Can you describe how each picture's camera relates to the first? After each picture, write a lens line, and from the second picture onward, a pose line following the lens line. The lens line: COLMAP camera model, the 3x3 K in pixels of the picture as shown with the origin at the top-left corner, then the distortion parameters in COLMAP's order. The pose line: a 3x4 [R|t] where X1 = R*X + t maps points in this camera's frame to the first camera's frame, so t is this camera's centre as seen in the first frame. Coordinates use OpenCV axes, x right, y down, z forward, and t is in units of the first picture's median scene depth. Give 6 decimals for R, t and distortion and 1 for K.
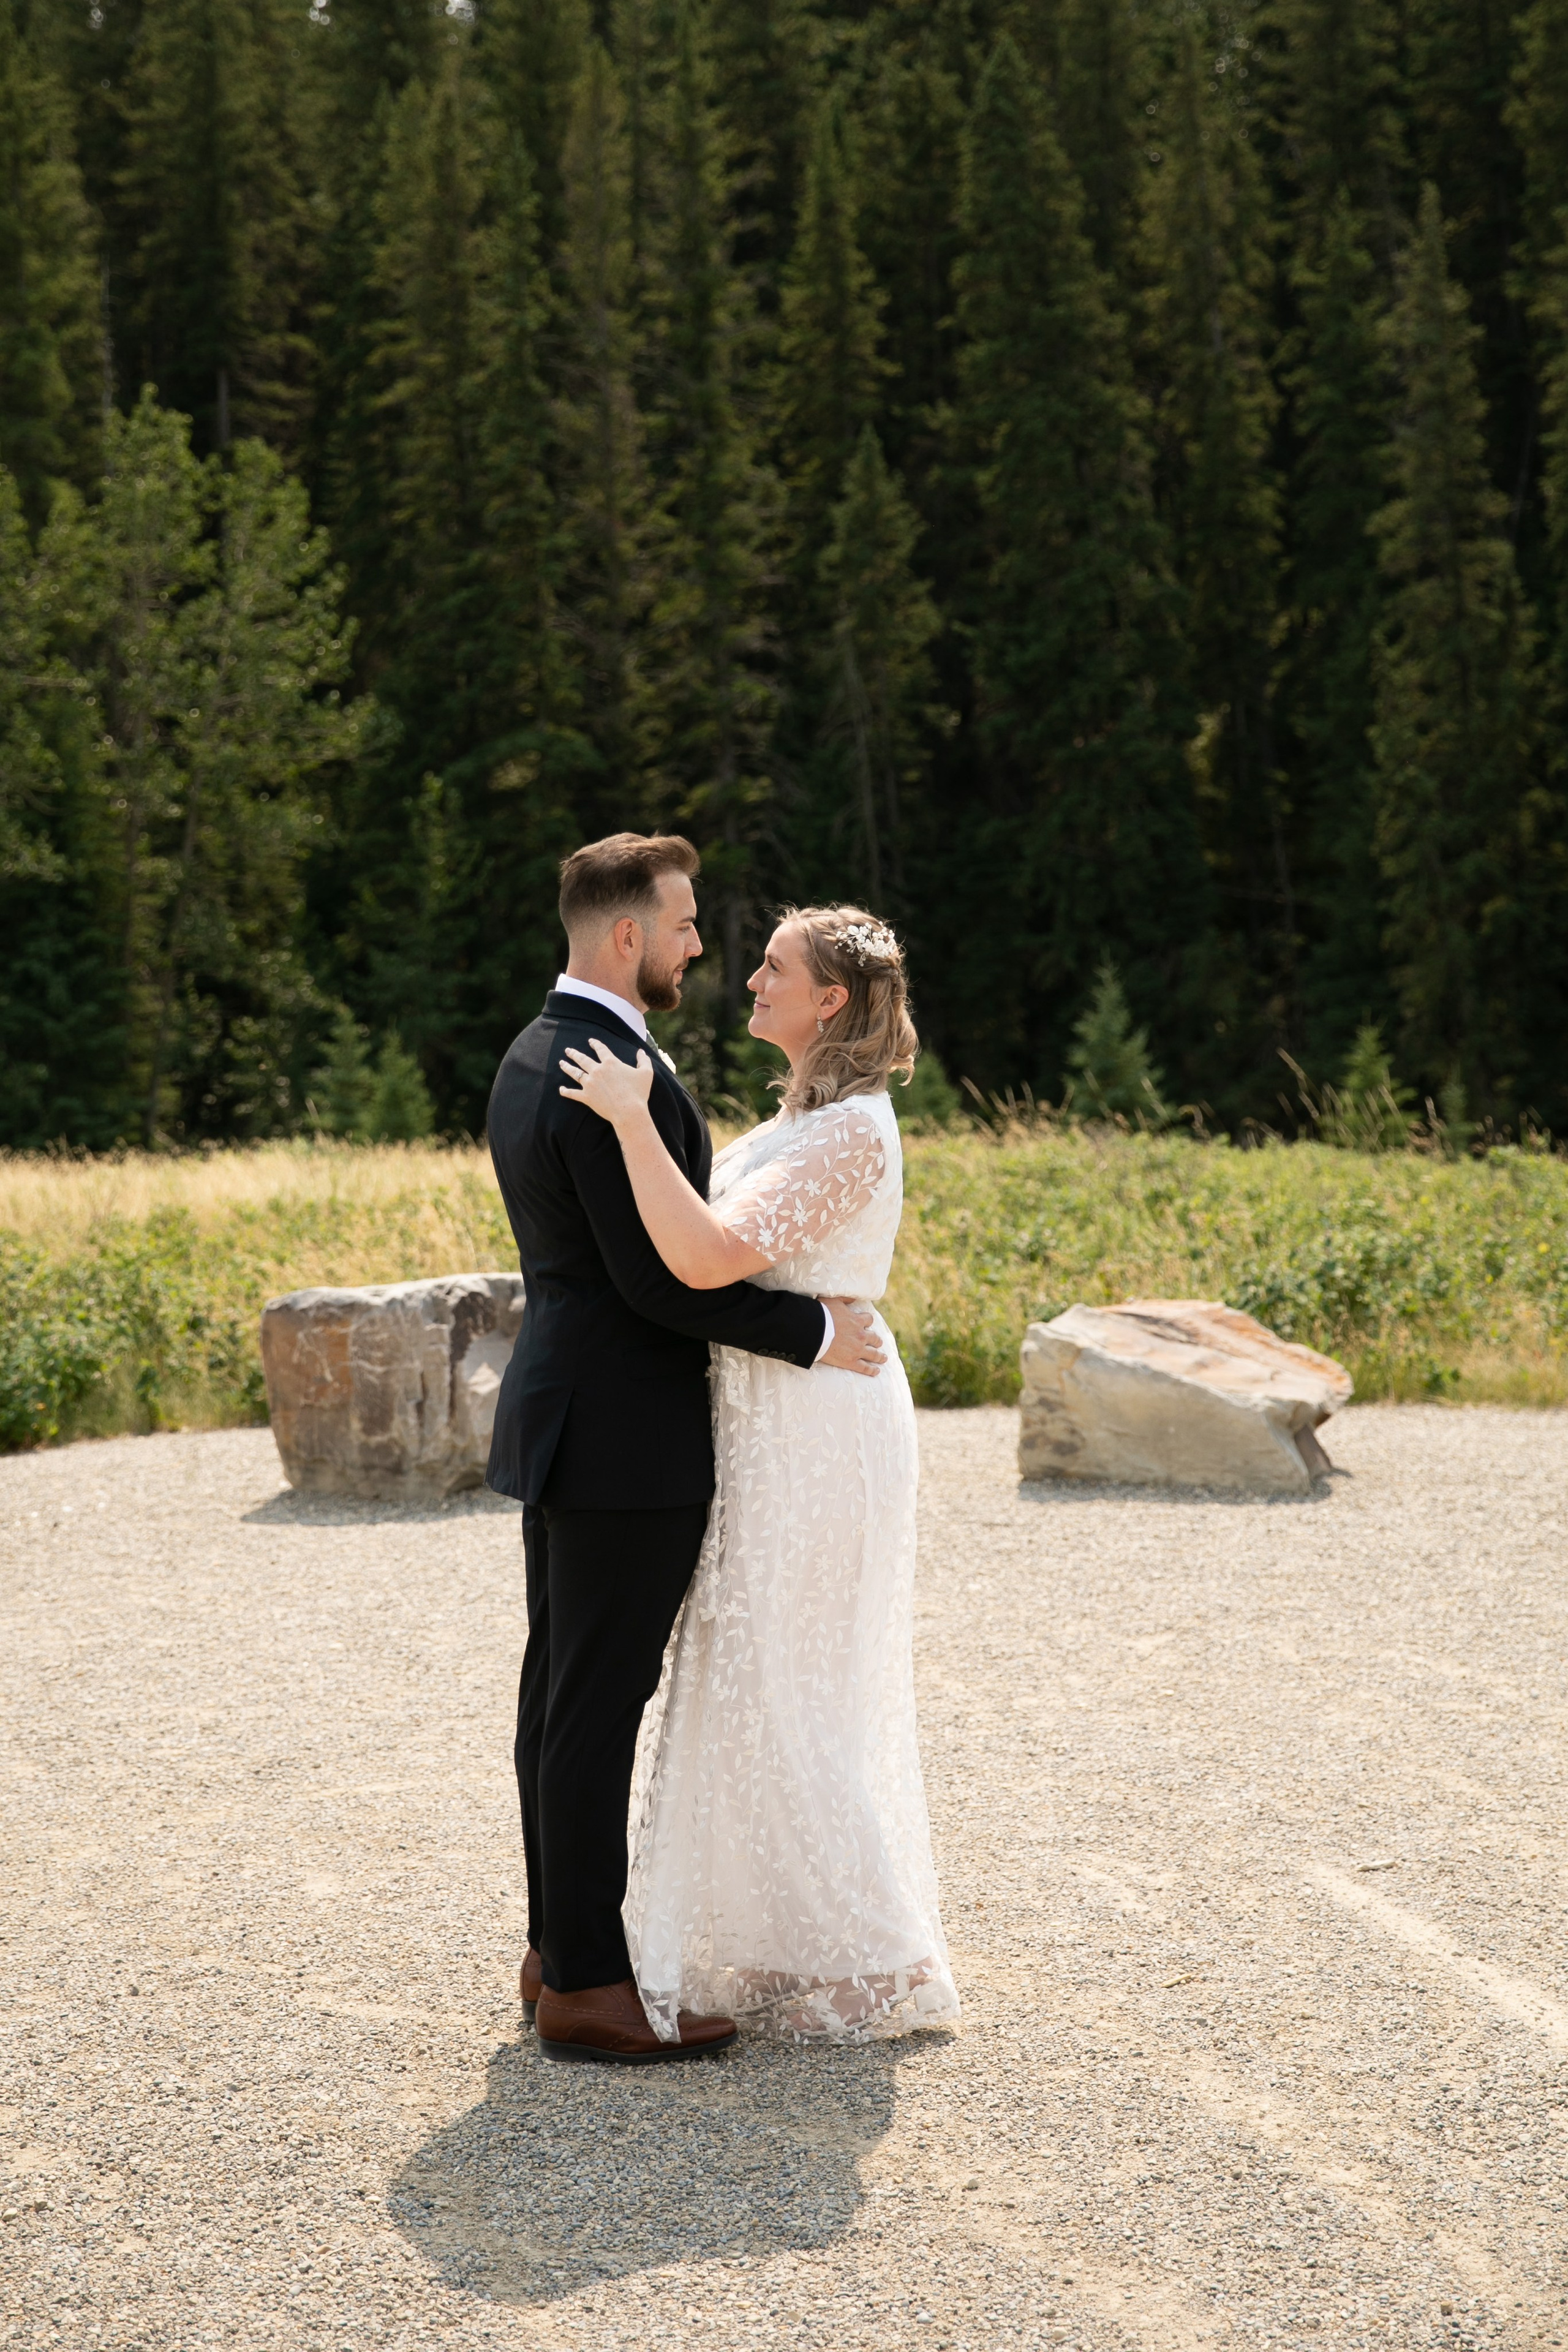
lens RADIAL K [[4378.8, 0, 774.2], [0, 4378.8, 1083.5], [0, 0, 1]] dist [0.153156, 0.175751]
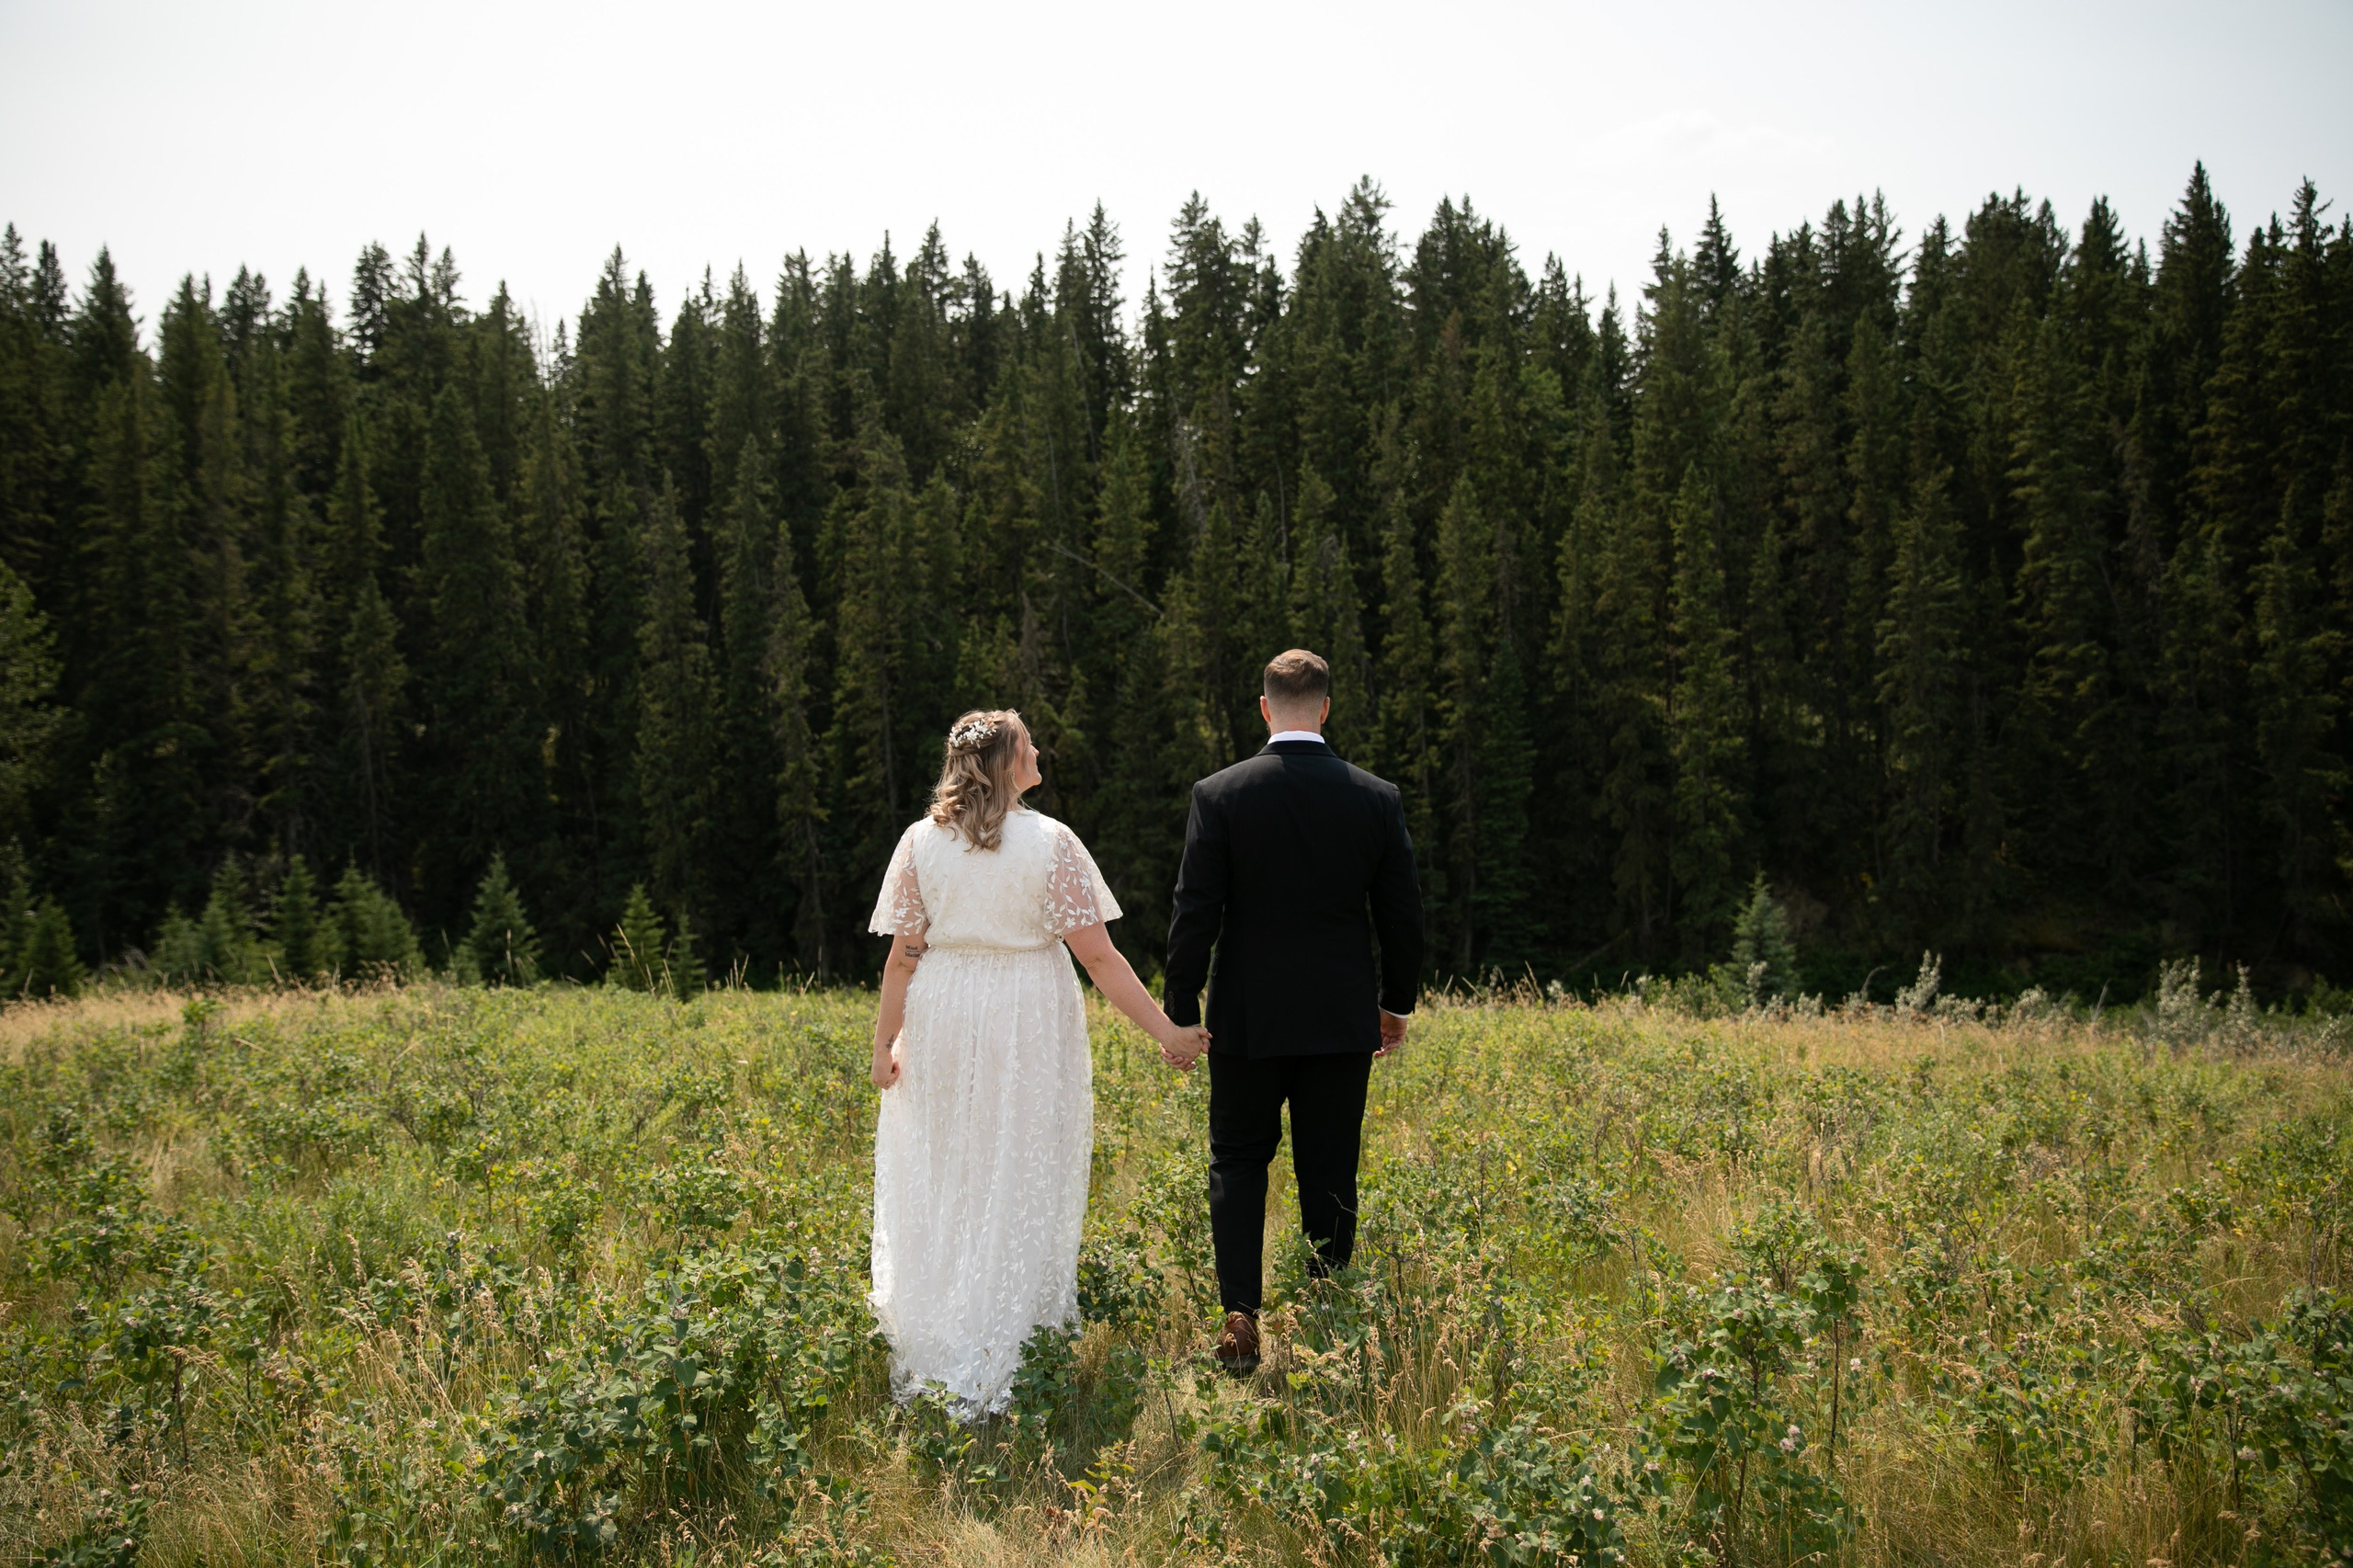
lens RADIAL K [[1749.6, 0, 1164.8], [0, 1749.6, 781.9], [0, 0, 1]] dist [-0.094563, 0.085578]
pose [[0.906922, 0.011309, 0.421147, 0.020848], [0.017029, 0.997839, -0.063465, -0.004354], [-0.420955, 0.064730, 0.904769, 0.183784]]
